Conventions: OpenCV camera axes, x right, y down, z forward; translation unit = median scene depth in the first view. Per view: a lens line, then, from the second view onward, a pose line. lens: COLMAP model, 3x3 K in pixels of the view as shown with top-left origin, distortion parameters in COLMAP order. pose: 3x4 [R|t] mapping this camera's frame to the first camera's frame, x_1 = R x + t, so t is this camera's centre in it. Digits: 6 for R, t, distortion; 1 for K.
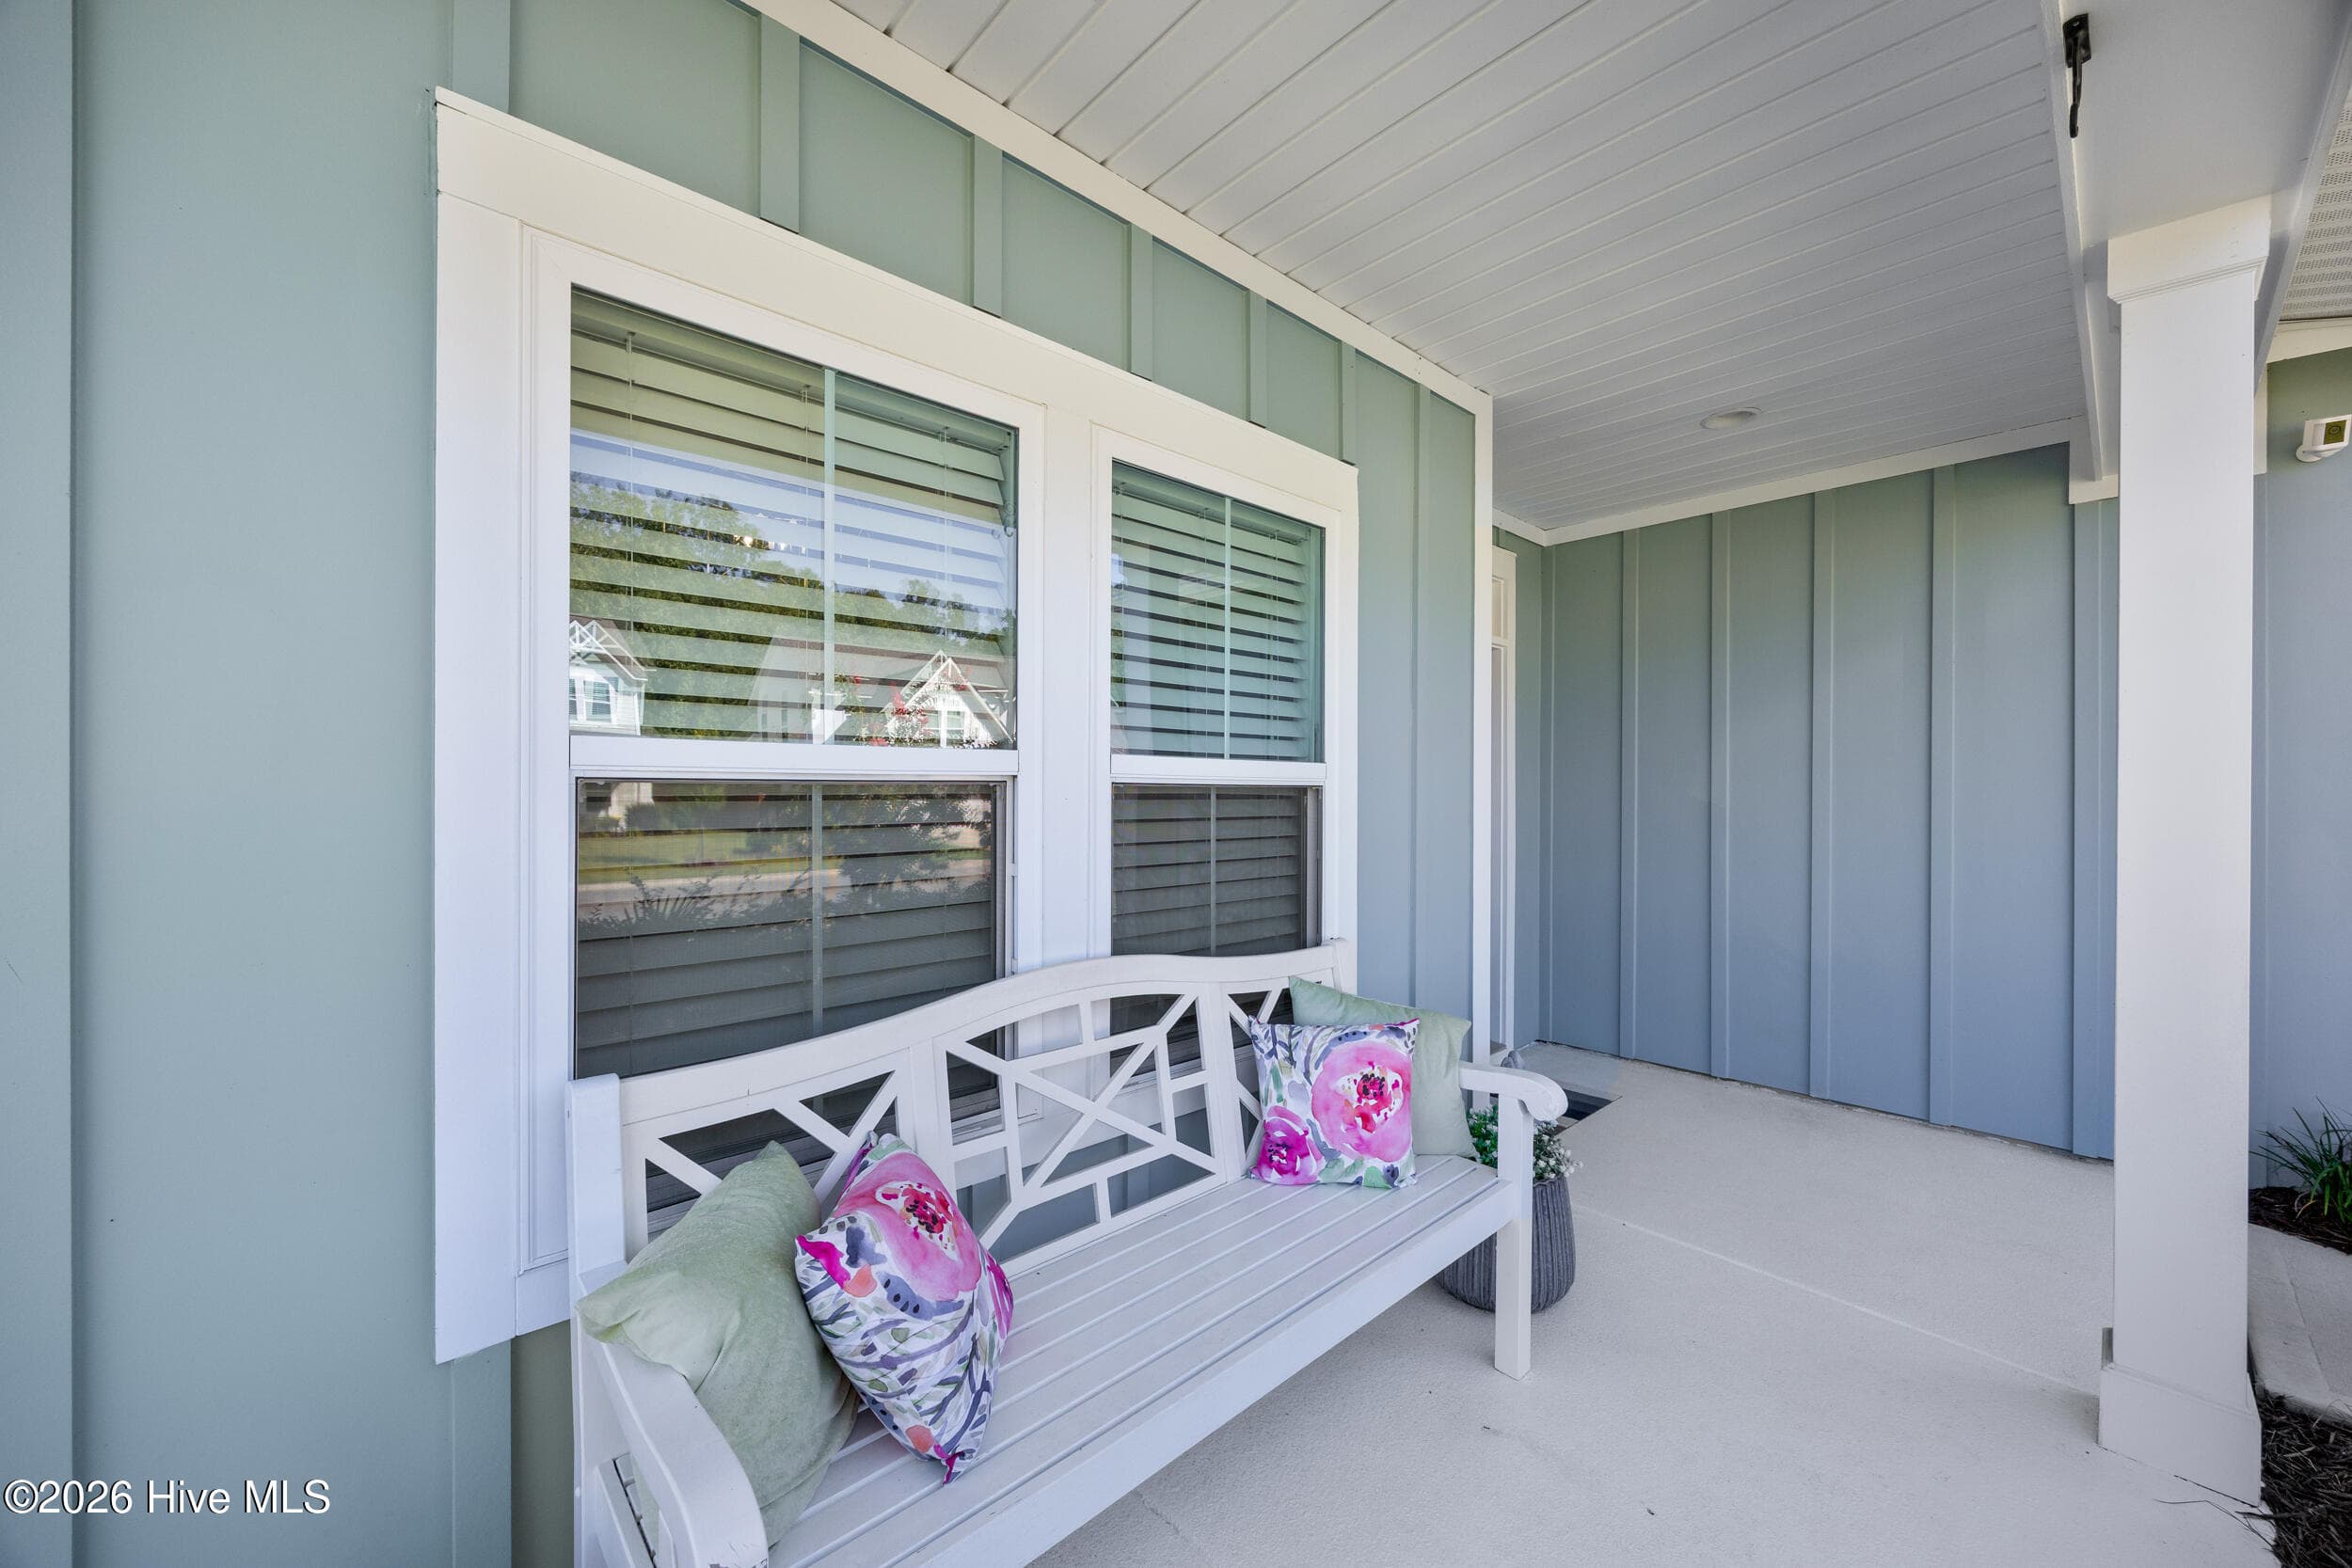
lens RADIAL K [[899.9, 0, 1174.2], [0, 899.9, 792.9], [0, 0, 1]] dist [-0.000686, -0.000040]
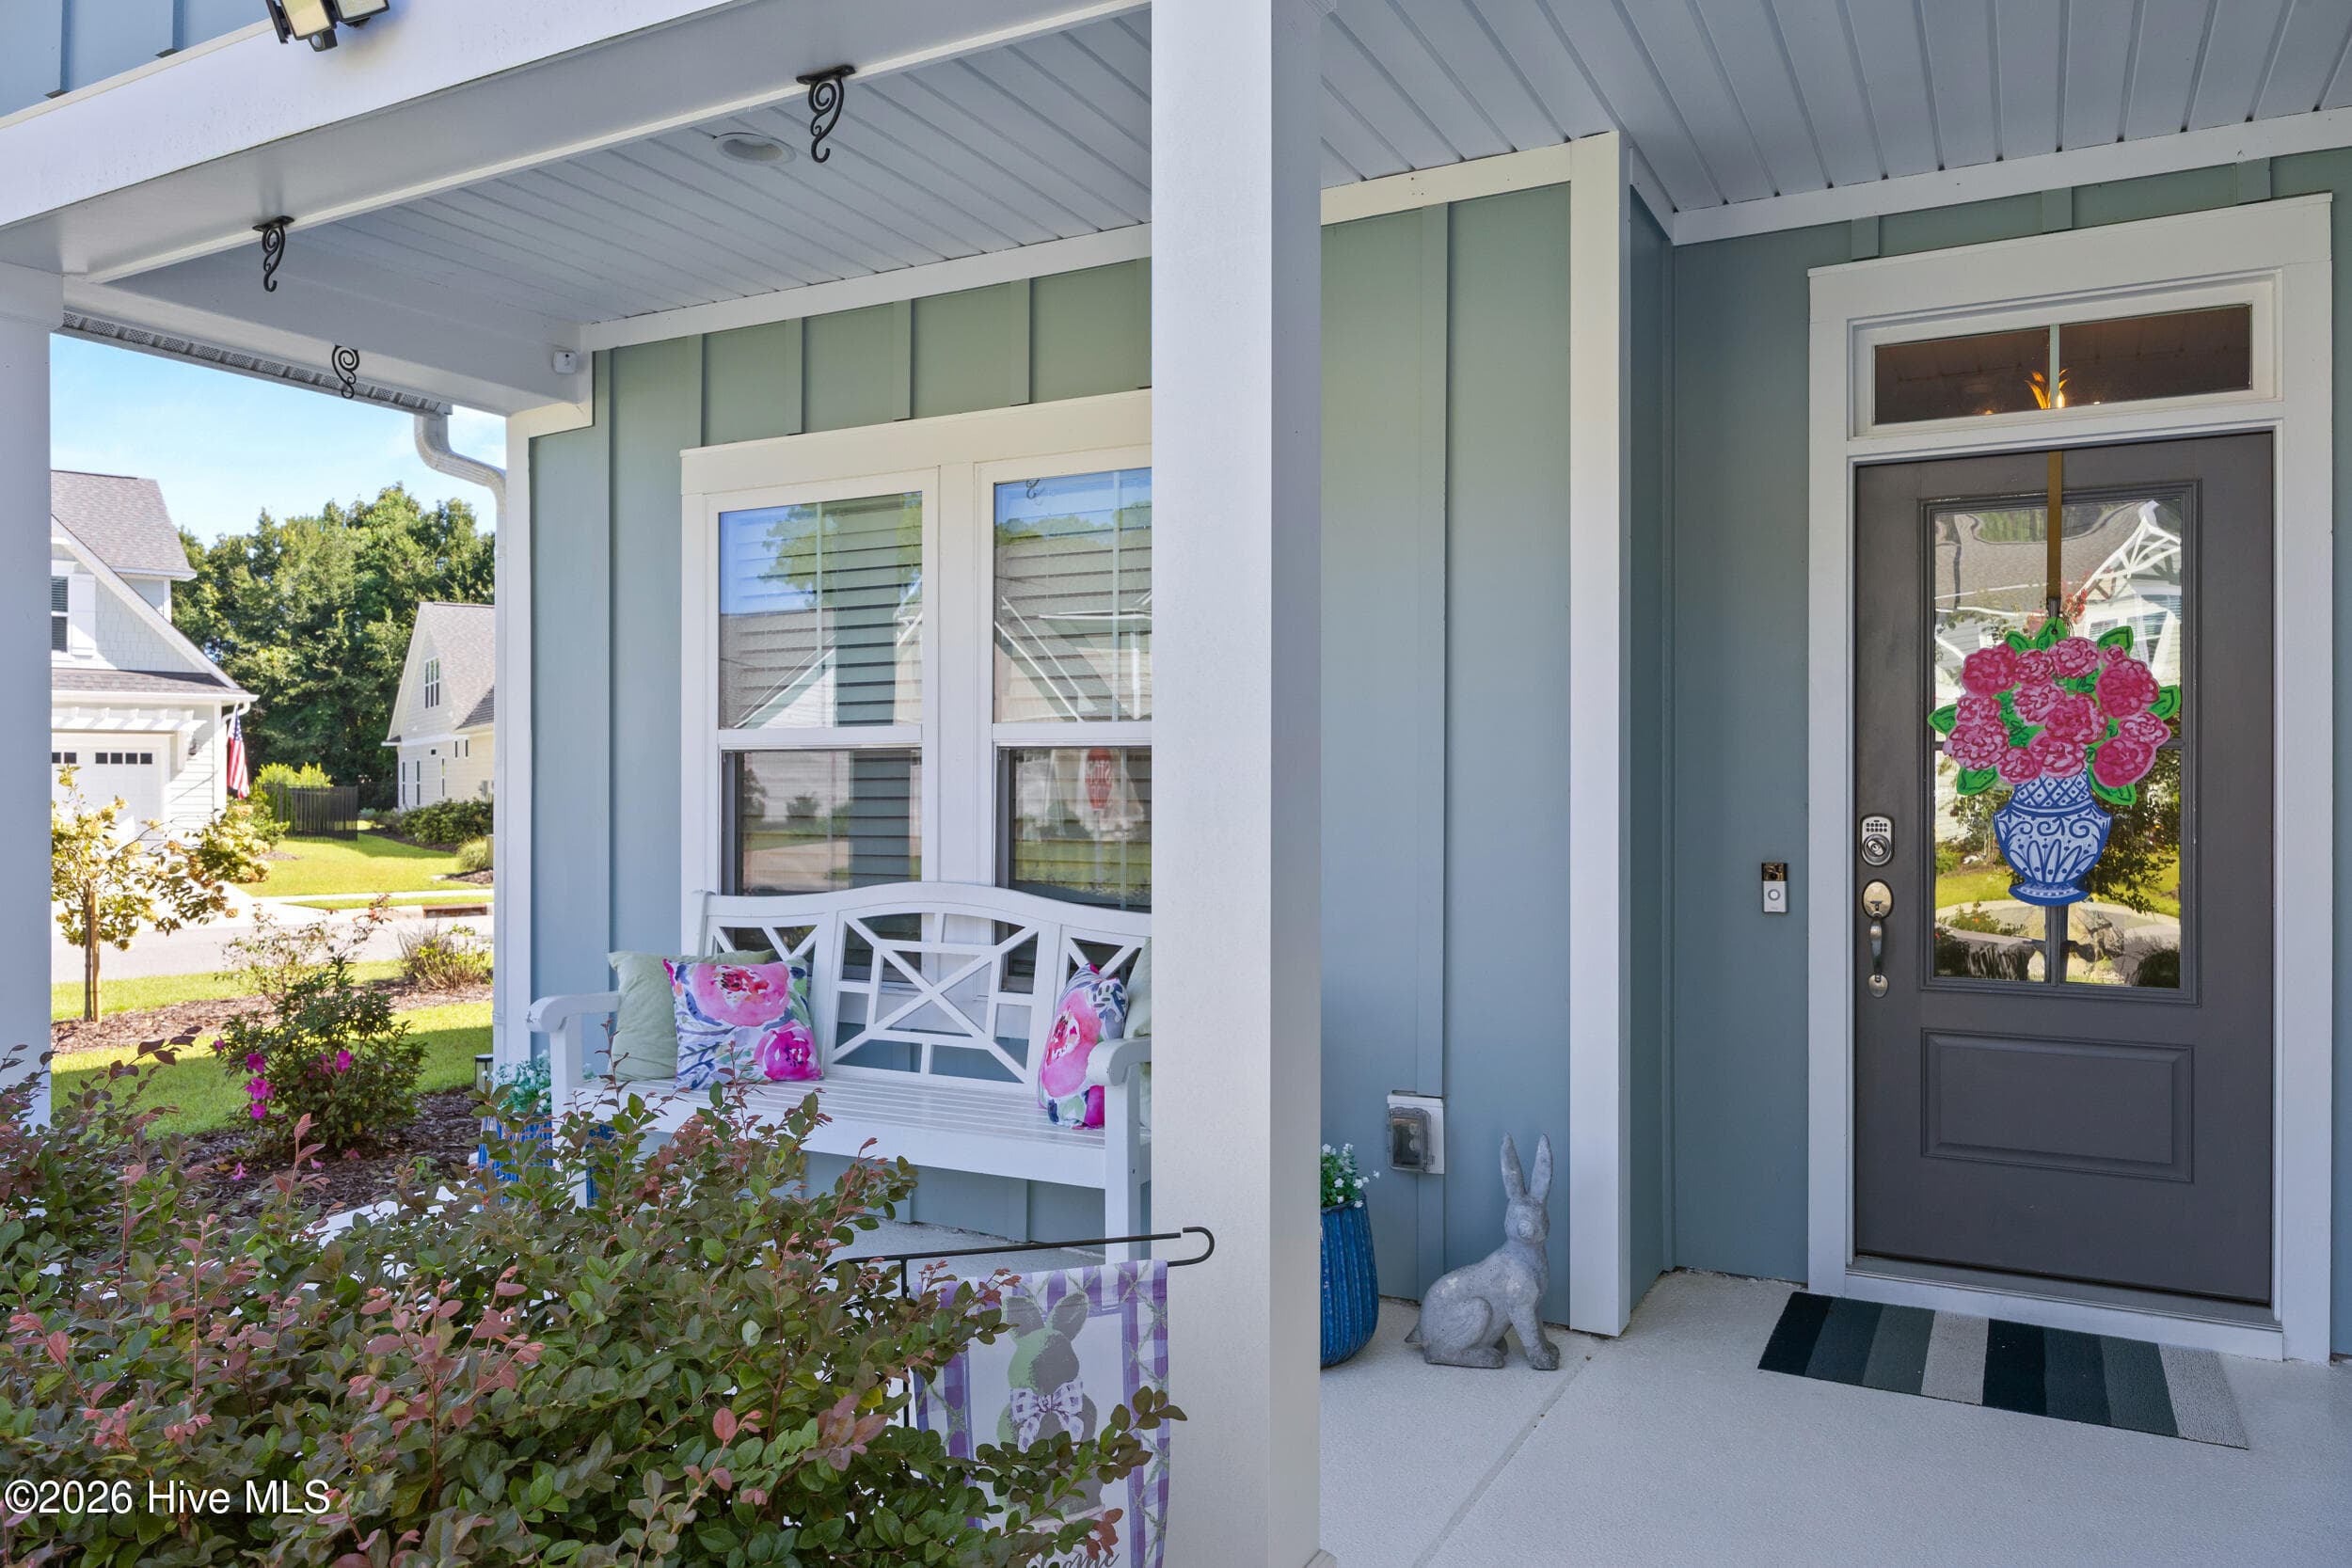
lens RADIAL K [[1599.6, 0, 1178.5], [0, 1599.6, 783.4], [0, 0, 1]] dist [0.001810, 0.000119]
pose [[0.324204, -0.008628, -0.945948, 2.136108], [-0.007354, 0.999905, -0.011640, 0.063998], [0.945959, 0.010730, 0.324110, 0.540908]]
